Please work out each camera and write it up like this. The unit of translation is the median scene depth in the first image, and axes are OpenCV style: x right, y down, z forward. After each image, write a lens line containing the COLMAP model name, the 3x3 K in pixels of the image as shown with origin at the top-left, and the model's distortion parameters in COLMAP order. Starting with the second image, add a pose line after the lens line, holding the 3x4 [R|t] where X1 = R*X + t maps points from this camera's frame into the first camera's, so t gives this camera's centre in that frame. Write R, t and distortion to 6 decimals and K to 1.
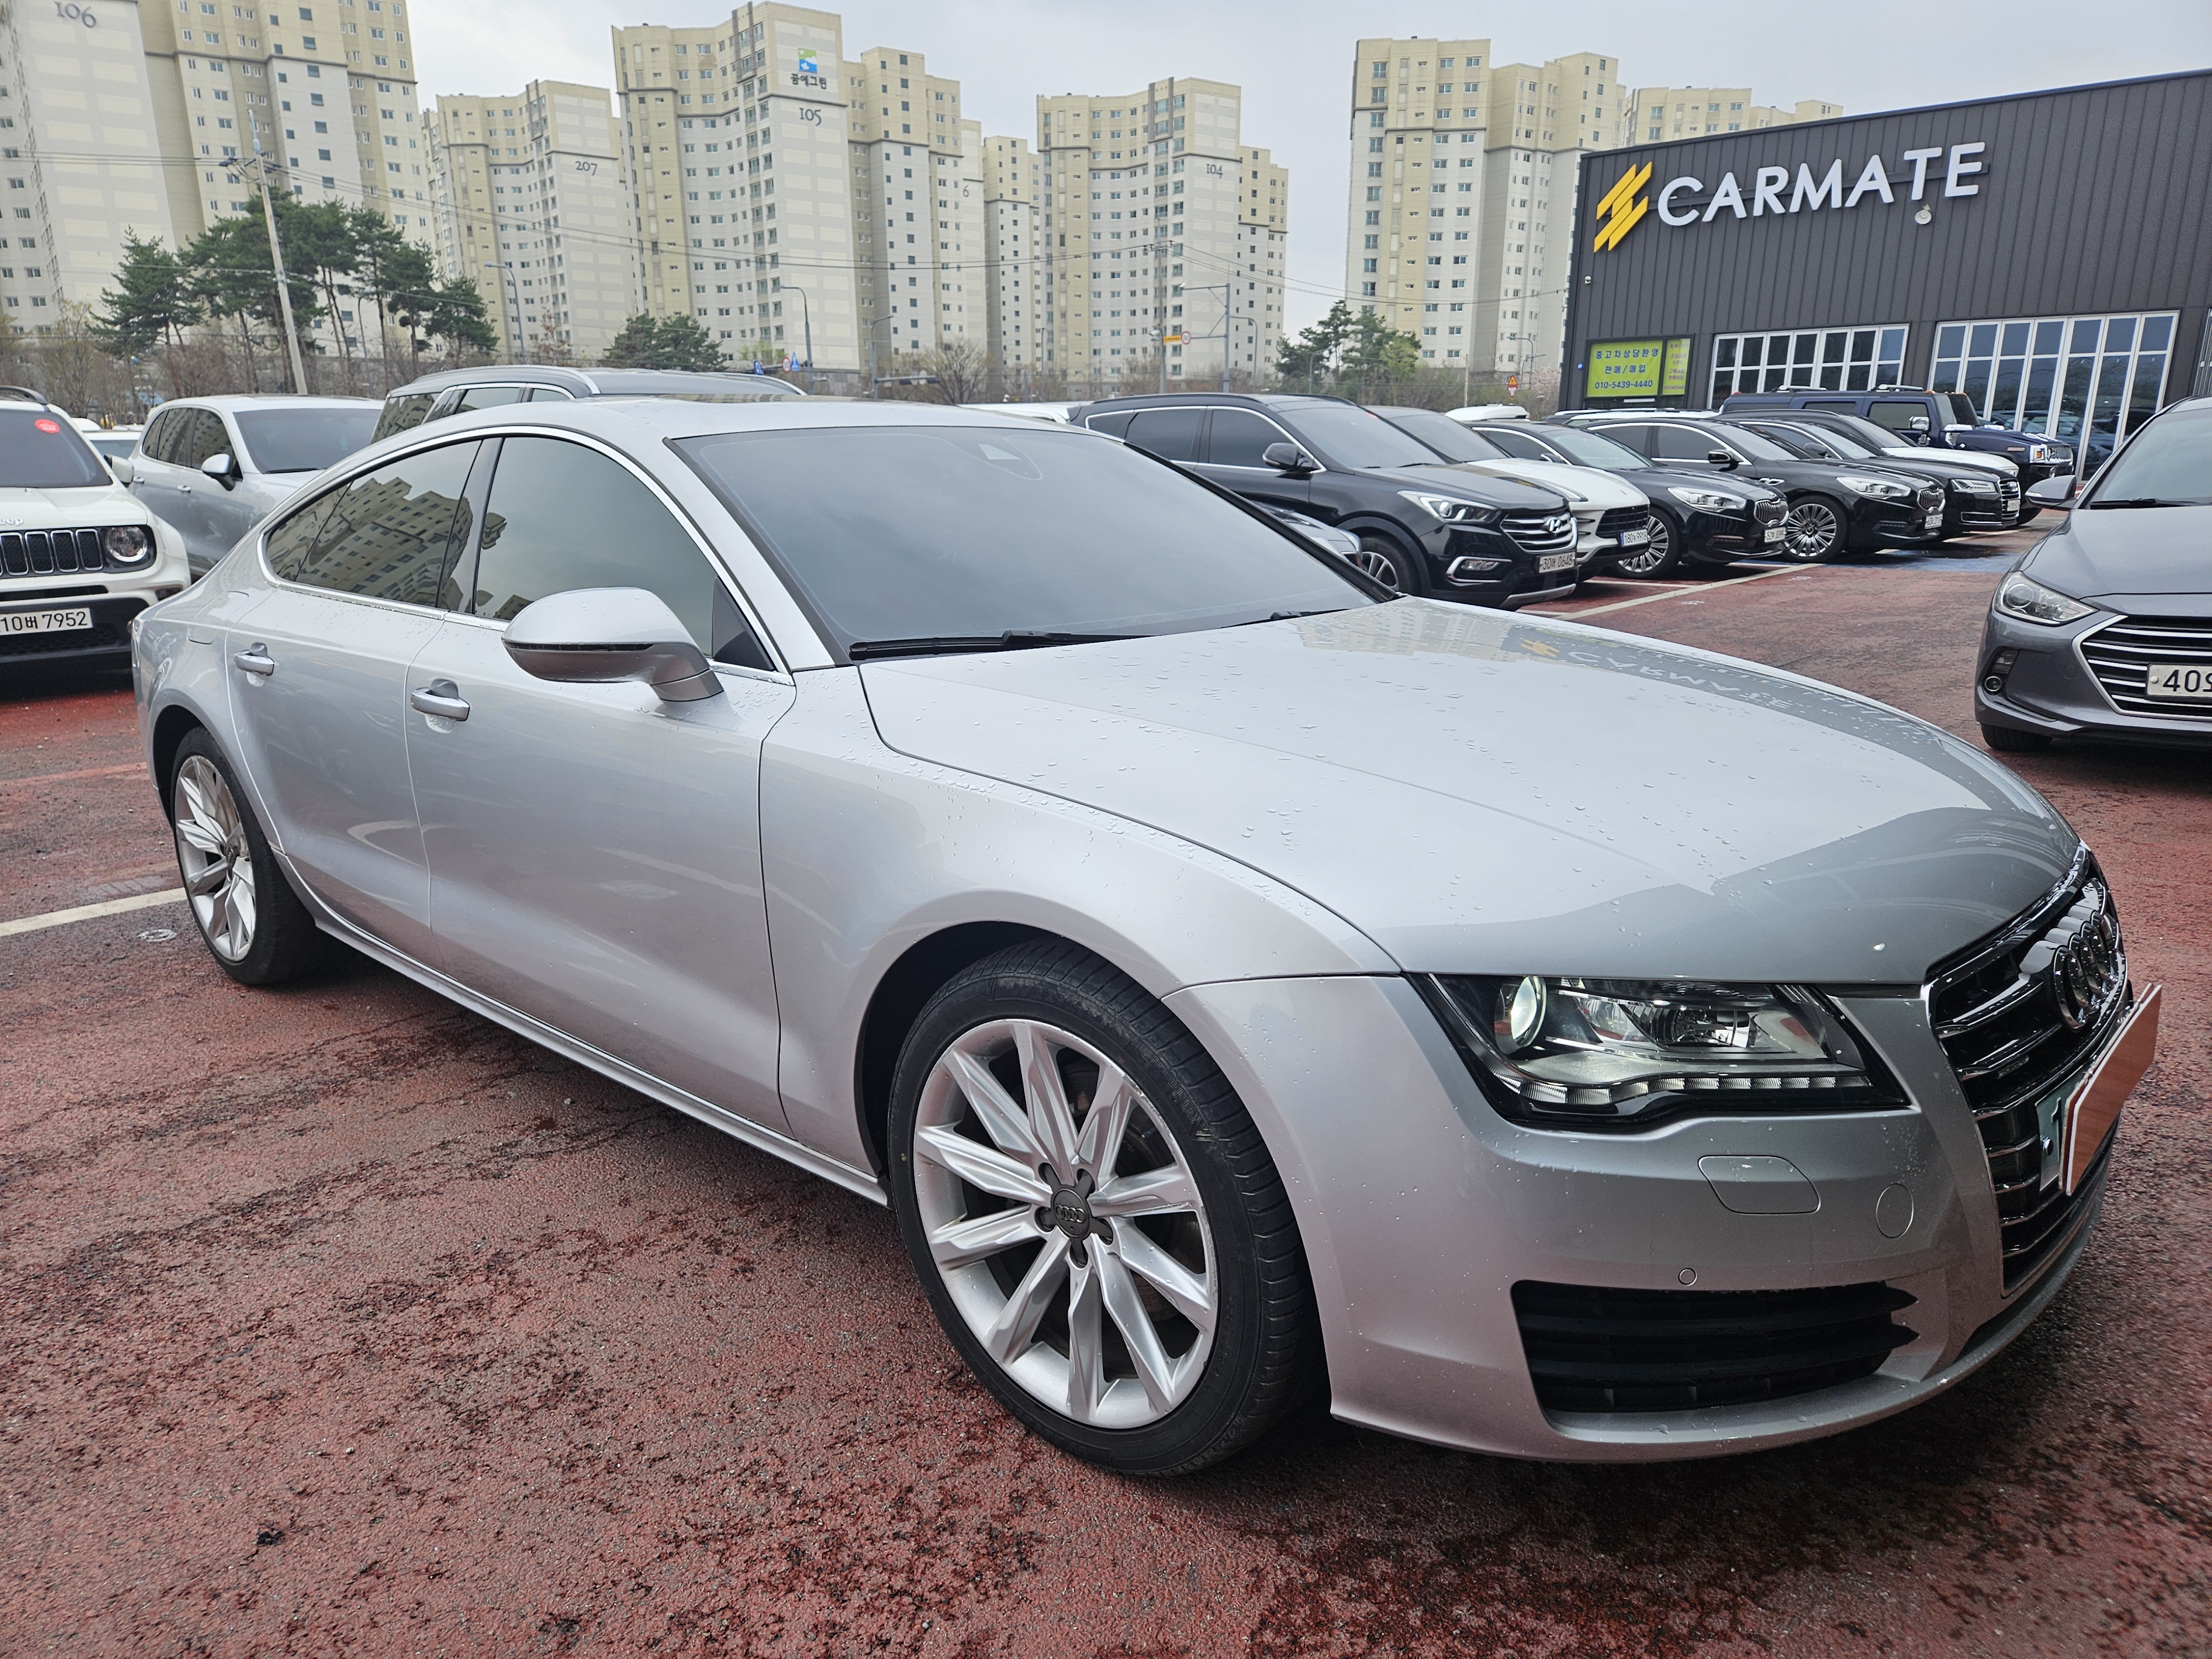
lens RADIAL K [[1485.3, 0, 1095.7], [0, 1485.3, 832.1], [0, 0, 1]] dist [0.064818, -0.049174]
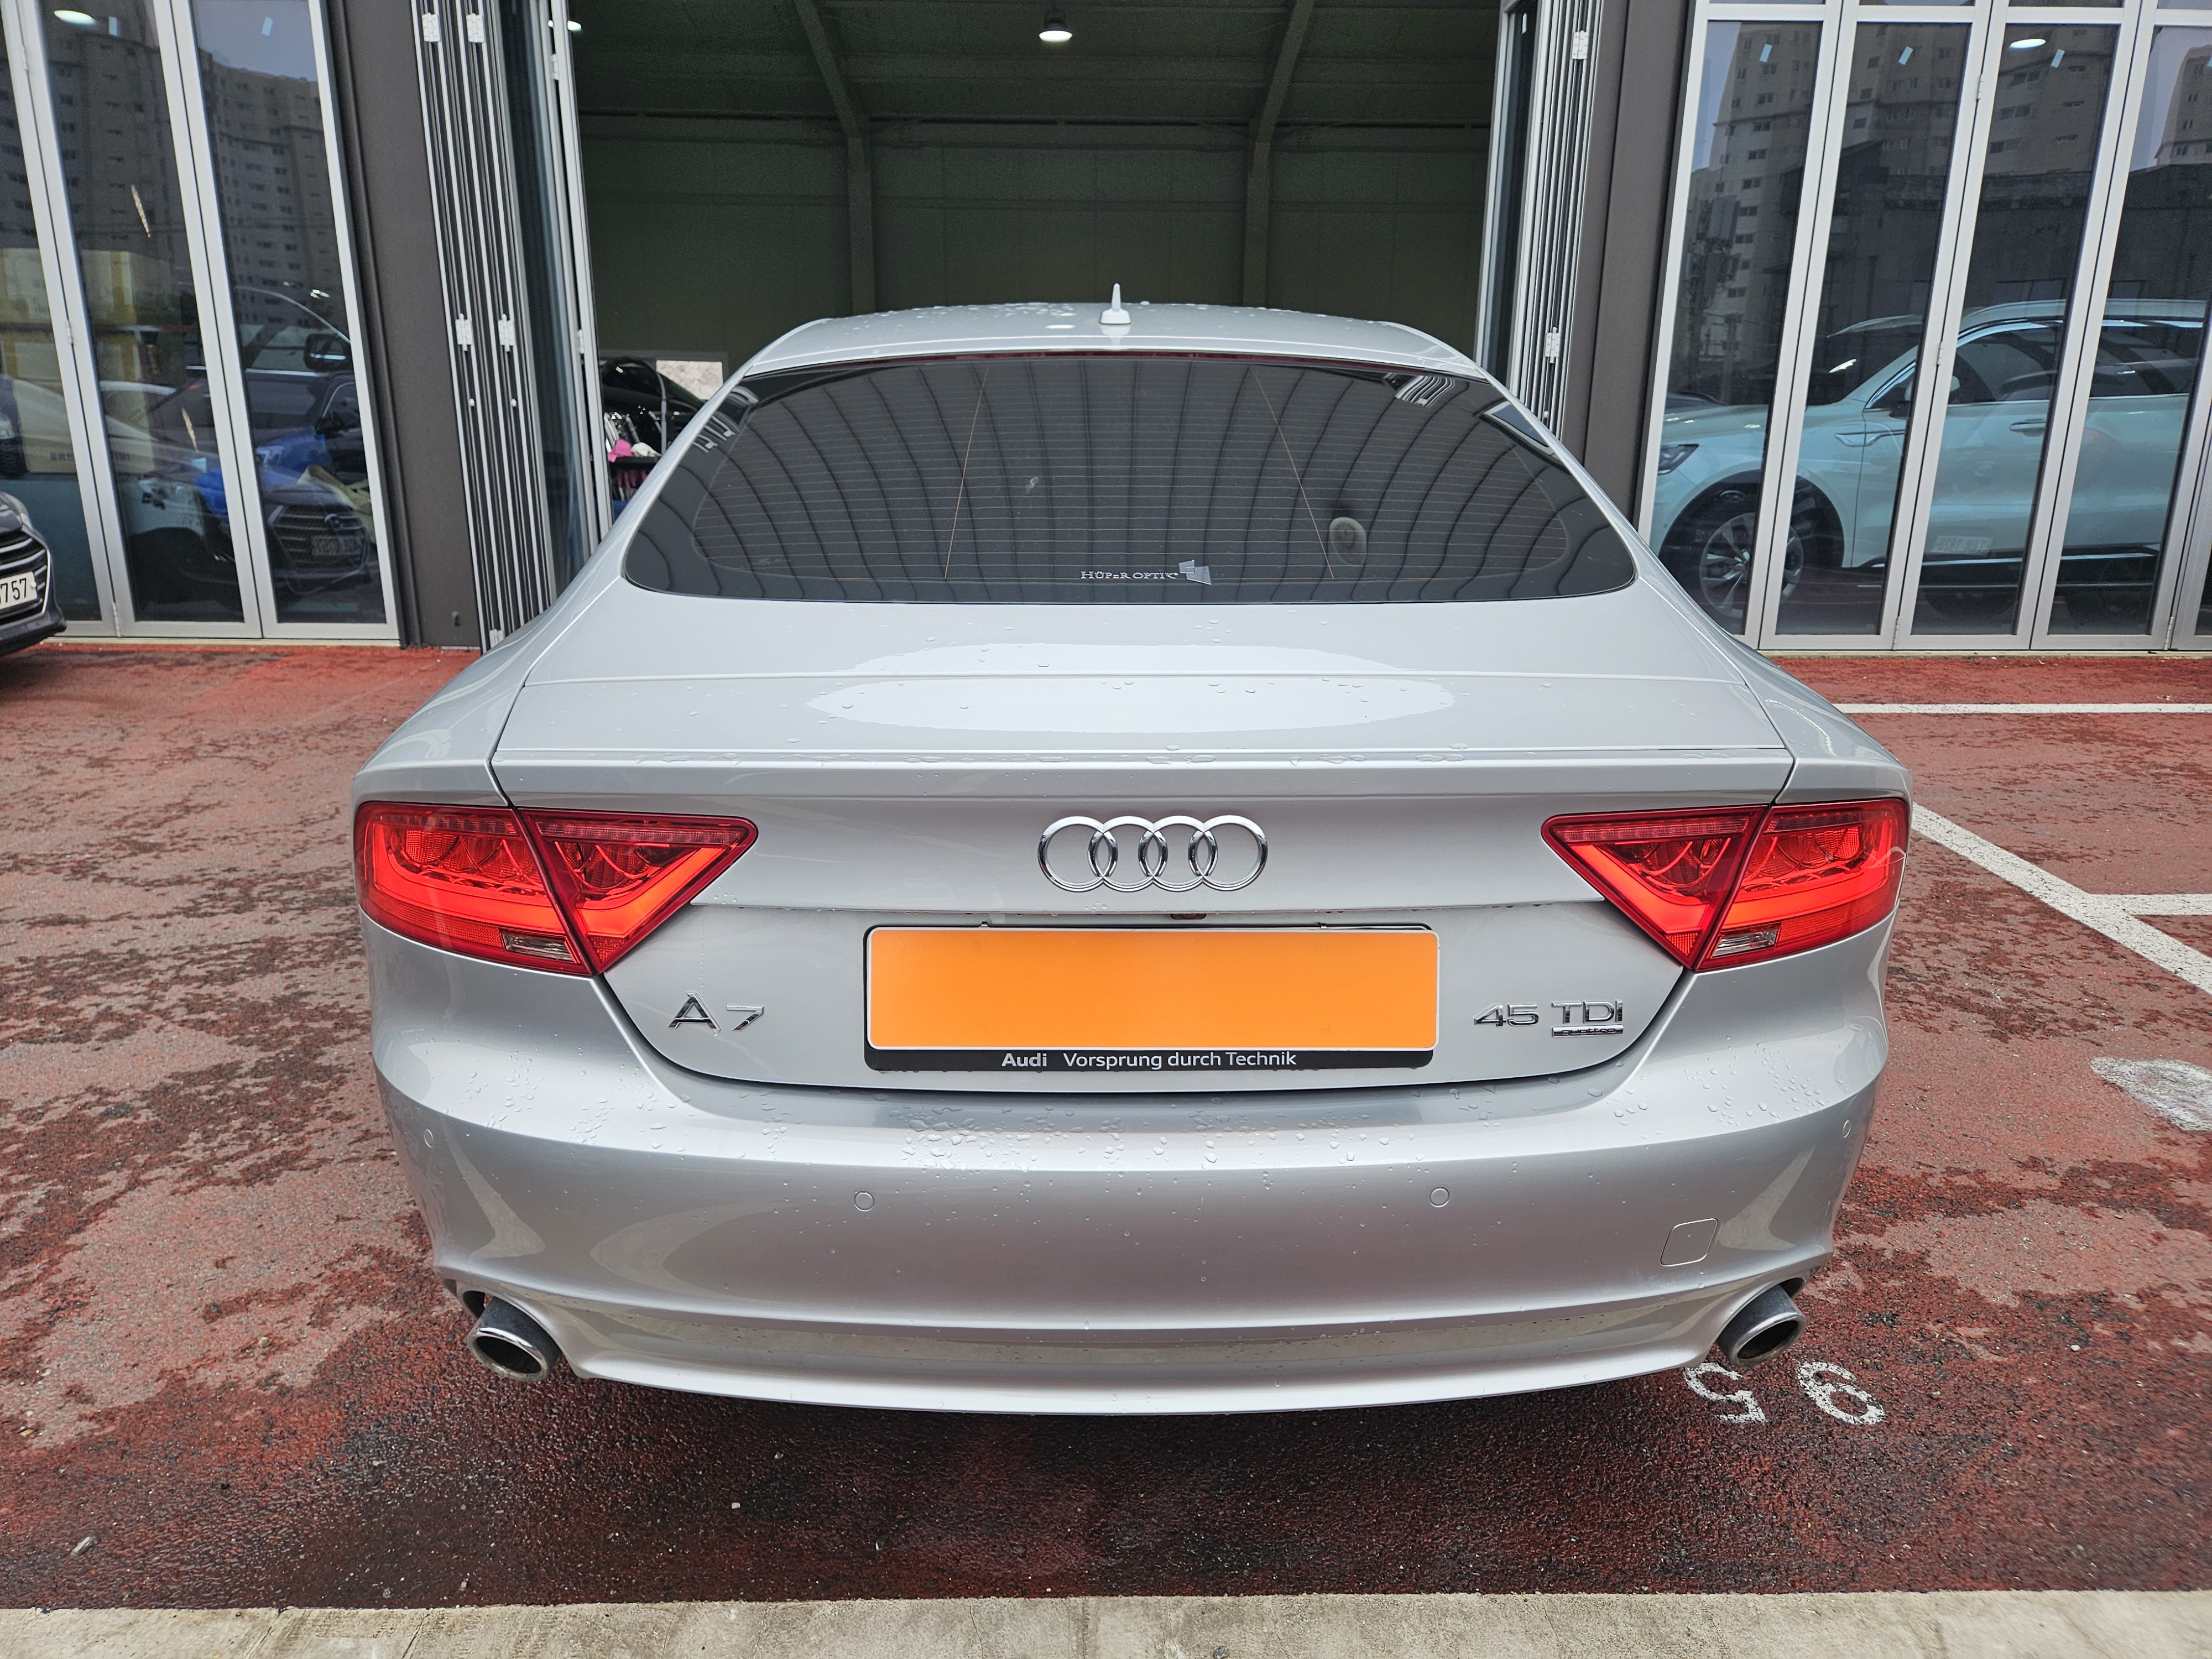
lens RADIAL K [[1485.3, 0, 1099.5], [0, 1485.3, 836.6], [0, 0, 1]] dist [0.064818, -0.049174]
pose [[-0.687369, -0.198624, 0.698621, -0.079627], [0.171857, 0.890088, 0.422148, -0.033618], [-0.705683, 0.410235, -0.577684, 0.143237]]
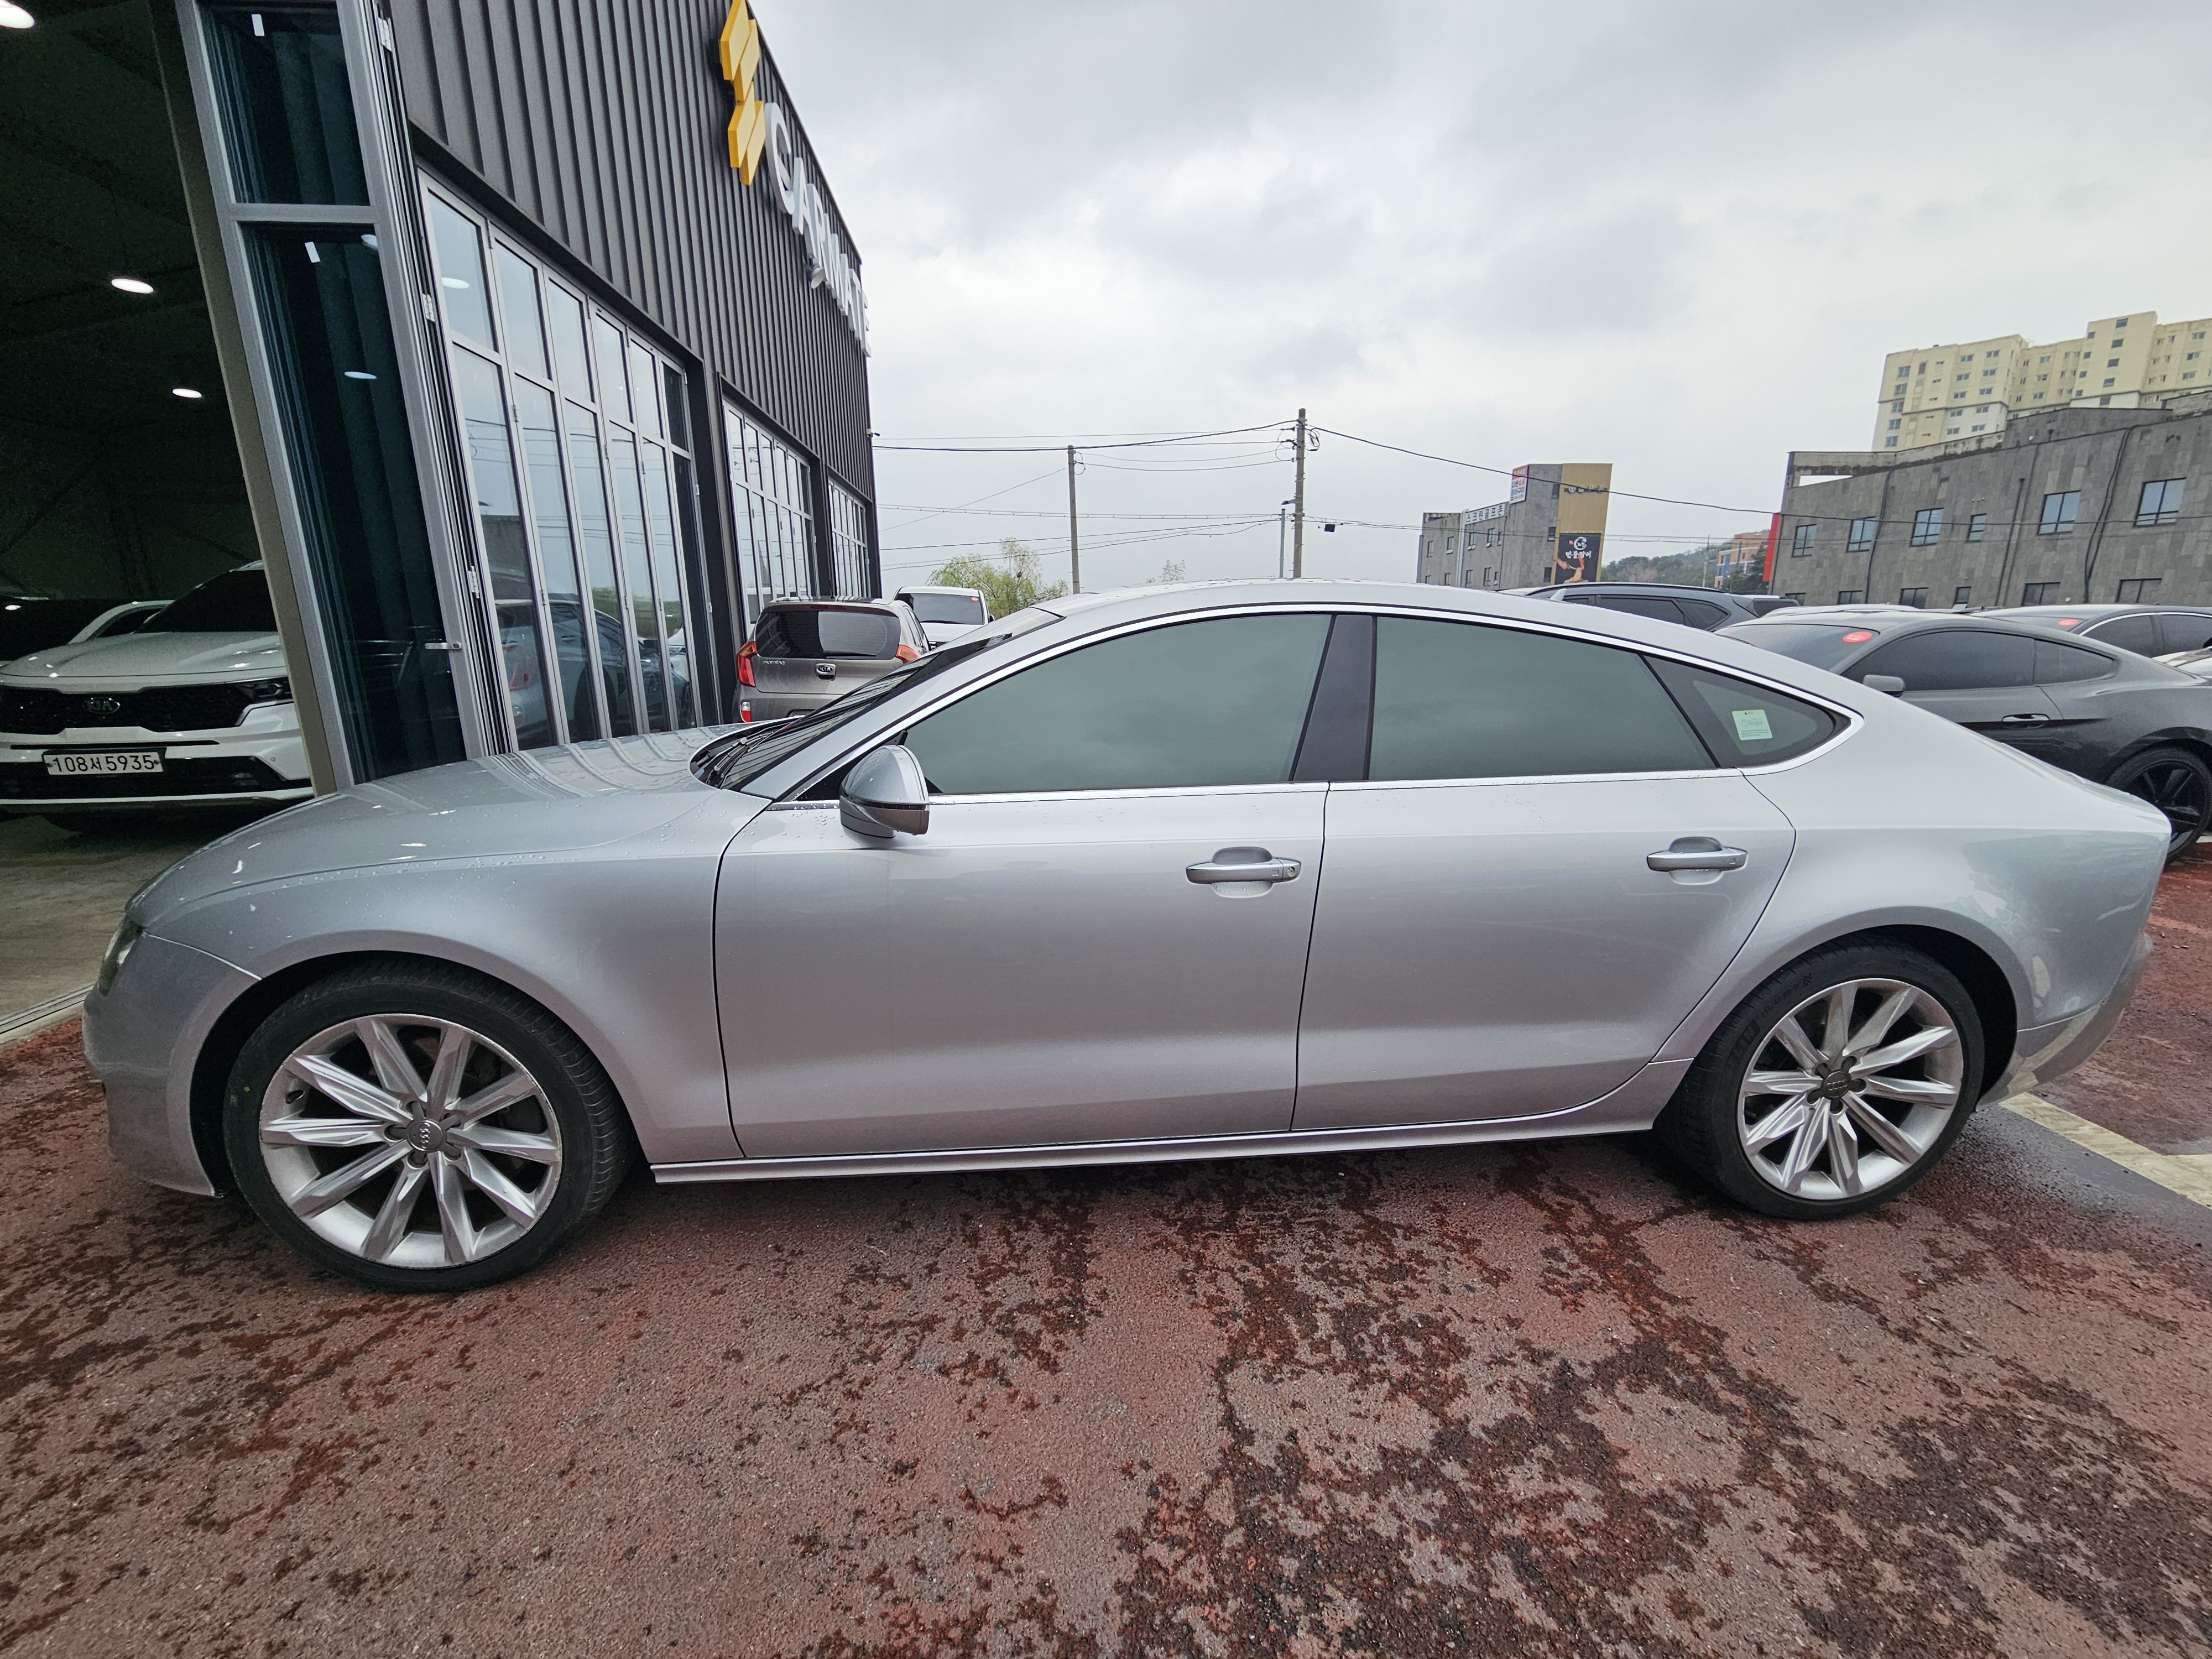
lens RADIAL K [[917.8, 0, 1109.8], [0, 917.8, 829.1], [0, 0, 1]] dist [-0.001244, 0.000107]
pose [[-0.667420, 0.166121, -0.725916, 0.035934], [-0.172976, 0.913555, 0.368098, -0.031024], [0.724314, 0.371241, -0.580990, 0.121424]]
